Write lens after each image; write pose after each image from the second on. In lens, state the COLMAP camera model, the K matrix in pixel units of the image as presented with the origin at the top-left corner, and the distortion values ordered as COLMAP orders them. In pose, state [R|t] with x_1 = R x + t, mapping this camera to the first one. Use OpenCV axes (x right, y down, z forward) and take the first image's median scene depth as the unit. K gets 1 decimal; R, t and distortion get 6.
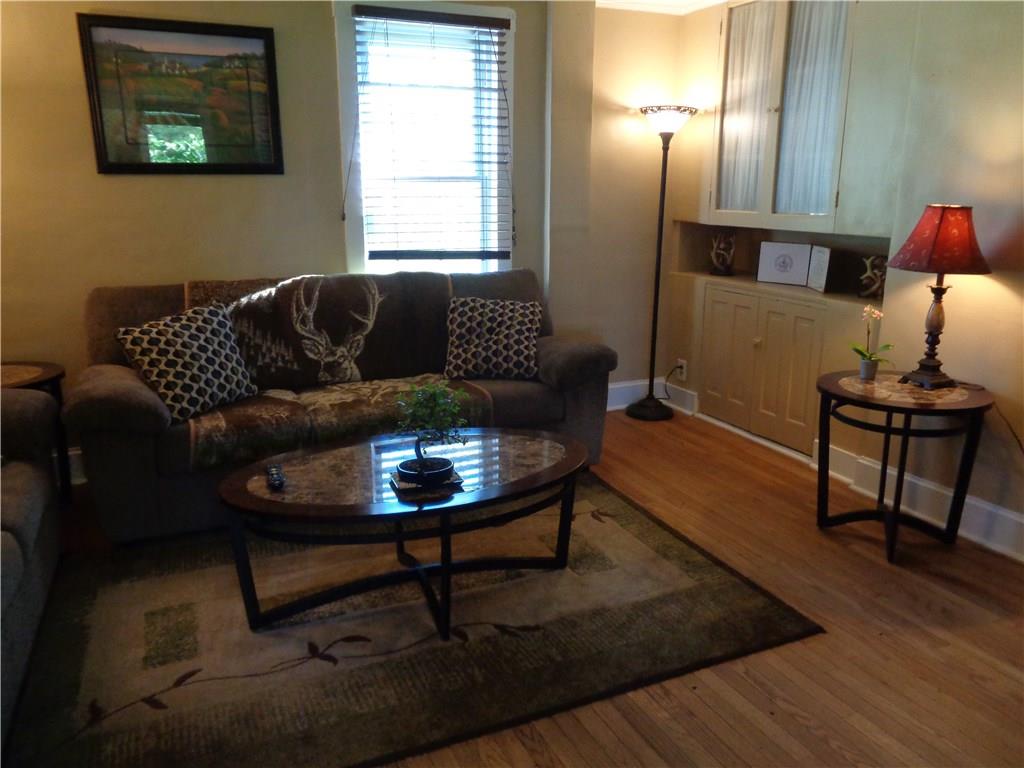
lens RADIAL K [[768.1, 0, 514.8], [0, 768.1, 383.7], [0, 0, 1]] dist [0.002197, 0.004146]
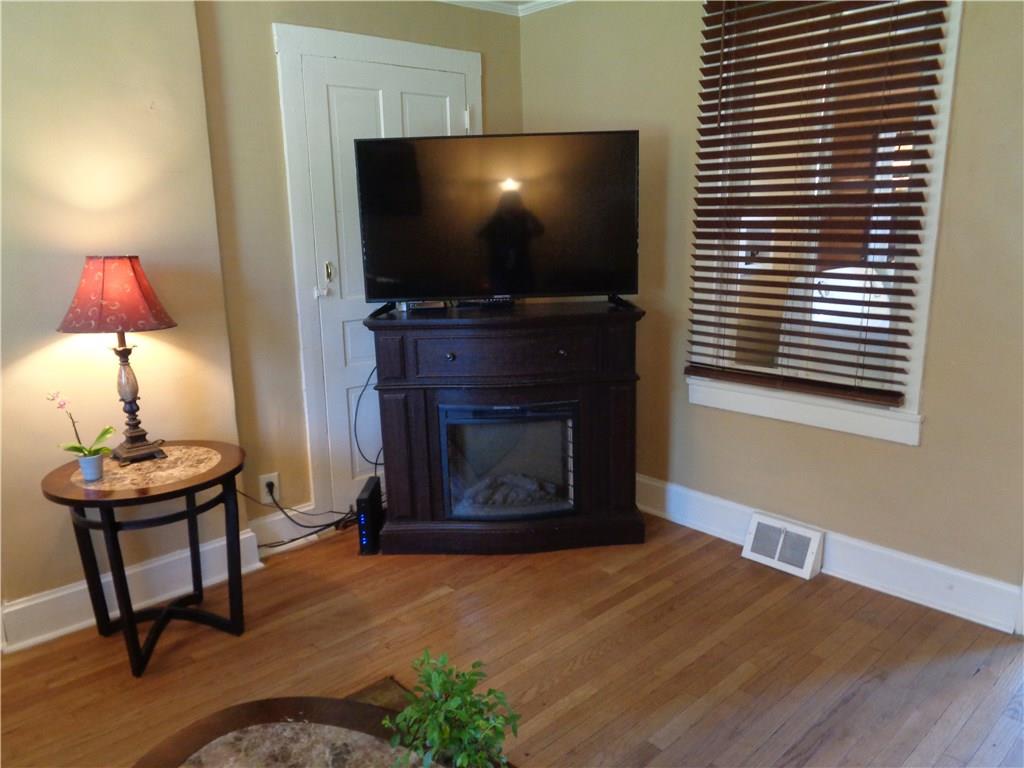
lens RADIAL K [[768.1, 0, 514.2], [0, 768.1, 401.6], [0, 0, 1]] dist [0.002197, 0.004146]
pose [[-0.320523, -0.213889, 0.922777, -0.331442], [0.248941, 0.920909, 0.299925, -0.179016], [-0.913944, 0.325850, -0.241926, 0.666436]]
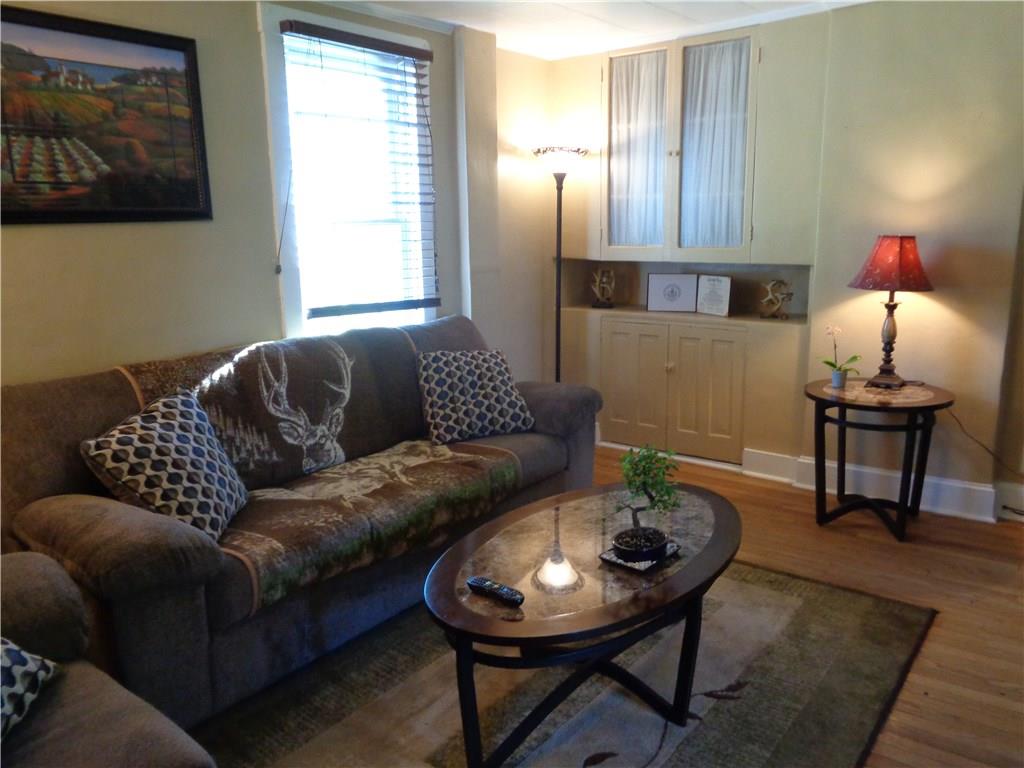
lens RADIAL K [[768.1, 0, 506.3], [0, 768.1, 386.0], [0, 0, 1]] dist [0.002197, 0.004146]
pose [[0.884169, -0.116921, 0.452299, -0.427493], [0.136135, 0.990639, -0.010037, -0.055286], [-0.446892, 0.070448, 0.891810, 0.172046]]
